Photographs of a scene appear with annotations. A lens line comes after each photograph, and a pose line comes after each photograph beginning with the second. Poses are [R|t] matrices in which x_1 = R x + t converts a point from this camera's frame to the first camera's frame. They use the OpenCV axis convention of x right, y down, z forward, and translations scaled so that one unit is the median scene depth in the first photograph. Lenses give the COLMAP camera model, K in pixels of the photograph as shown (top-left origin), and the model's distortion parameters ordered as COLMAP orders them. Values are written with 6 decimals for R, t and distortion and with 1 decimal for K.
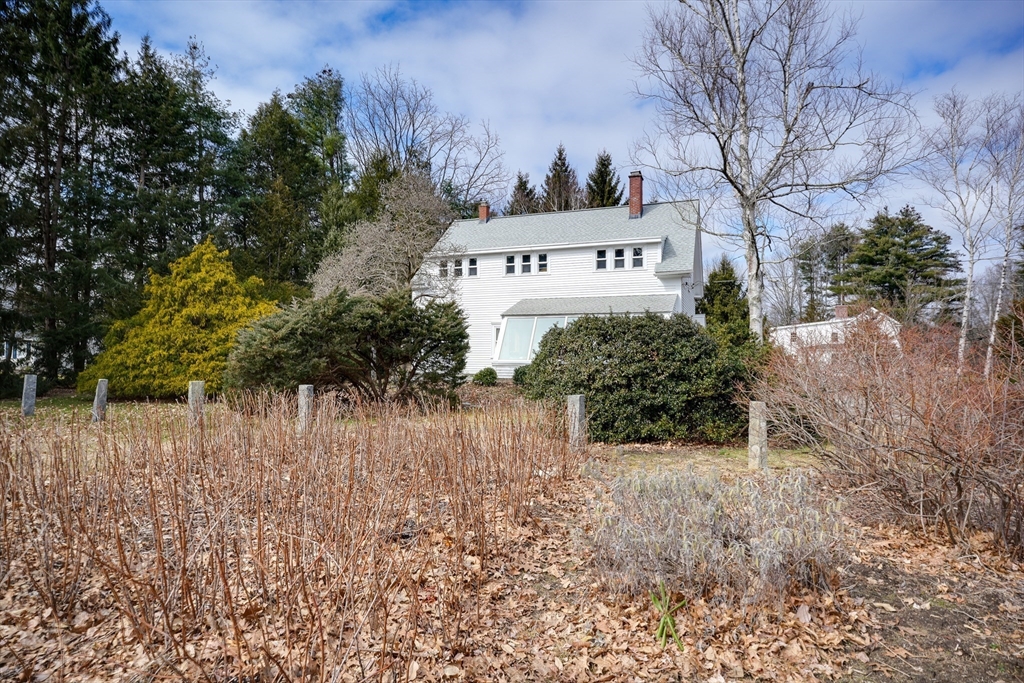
lens RADIAL K [[582.4, 0, 510.6], [0, 582.4, 338.3], [0, 0, 1]] dist [-0.023769, 0.002925]
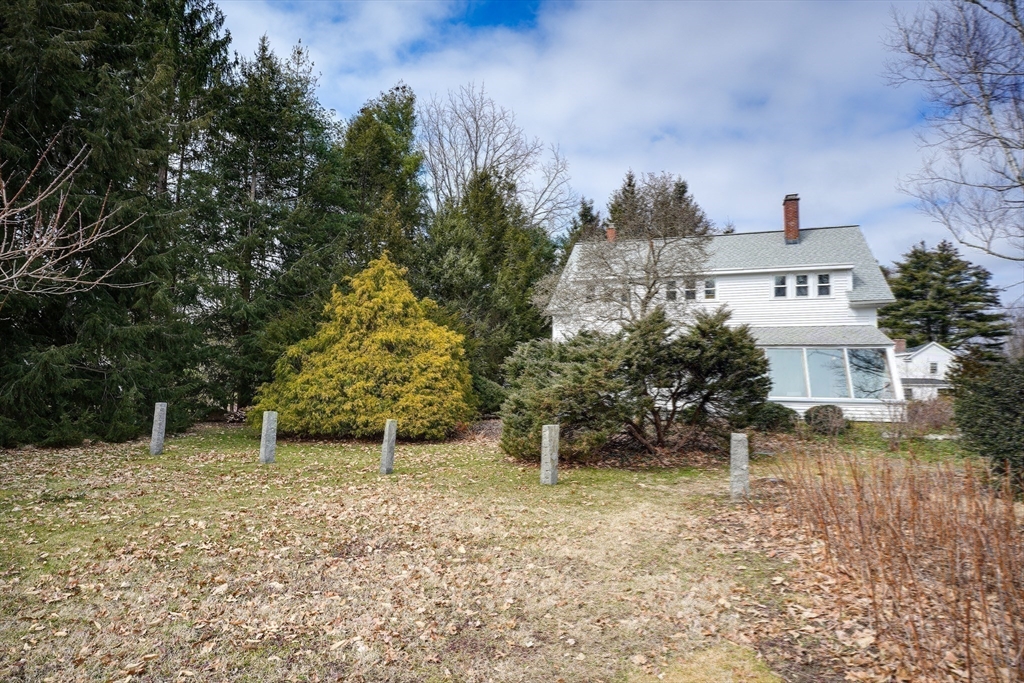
lens RADIAL K [[582.4, 0, 515.9], [0, 582.4, 346.9], [0, 0, 1]] dist [-0.023769, 0.002925]
pose [[0.999483, 0.013339, 0.029243, -0.292790], [-0.012283, 0.999276, -0.036018, -0.001129], [-0.029702, 0.035640, 0.998923, 0.098198]]
